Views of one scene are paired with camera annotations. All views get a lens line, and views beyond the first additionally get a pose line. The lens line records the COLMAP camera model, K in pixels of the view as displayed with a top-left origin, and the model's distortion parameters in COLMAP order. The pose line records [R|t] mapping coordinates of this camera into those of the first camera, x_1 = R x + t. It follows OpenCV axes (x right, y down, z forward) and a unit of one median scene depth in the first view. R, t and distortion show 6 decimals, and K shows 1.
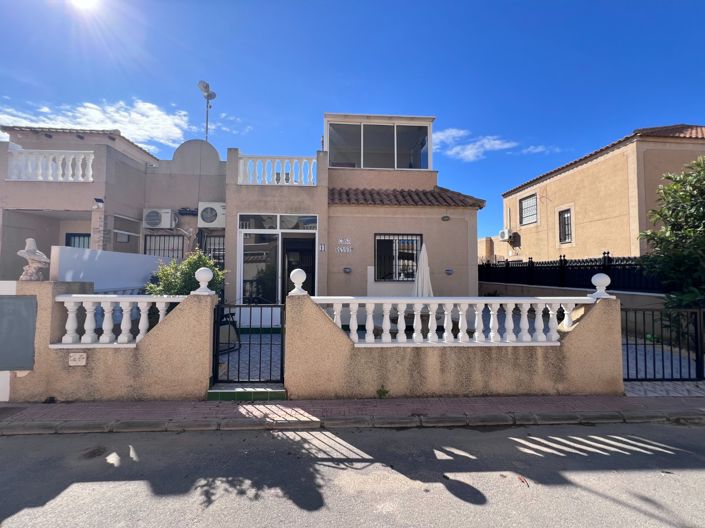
lens RADIAL K [[280.7, 0, 350.3], [0, 280.7, 262.5], [0, 0, 1]] dist [0.000535, 0.000526]
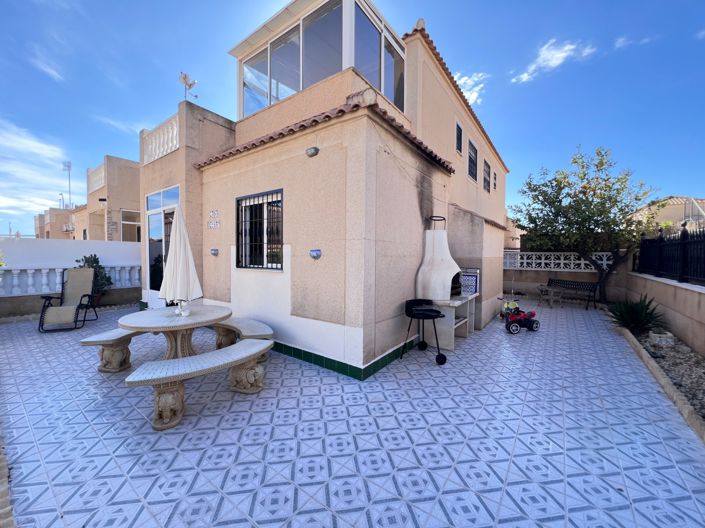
lens RADIAL K [[280.7, 0, 350.3], [0, 280.7, 262.5], [0, 0, 1]] dist [0.000535, 0.000526]
pose [[0.769063, 0.016274, -0.638966, 1.395241], [0.019805, 0.998589, 0.049271, 0.048114], [0.638866, -0.050548, 0.767655, 1.201168]]
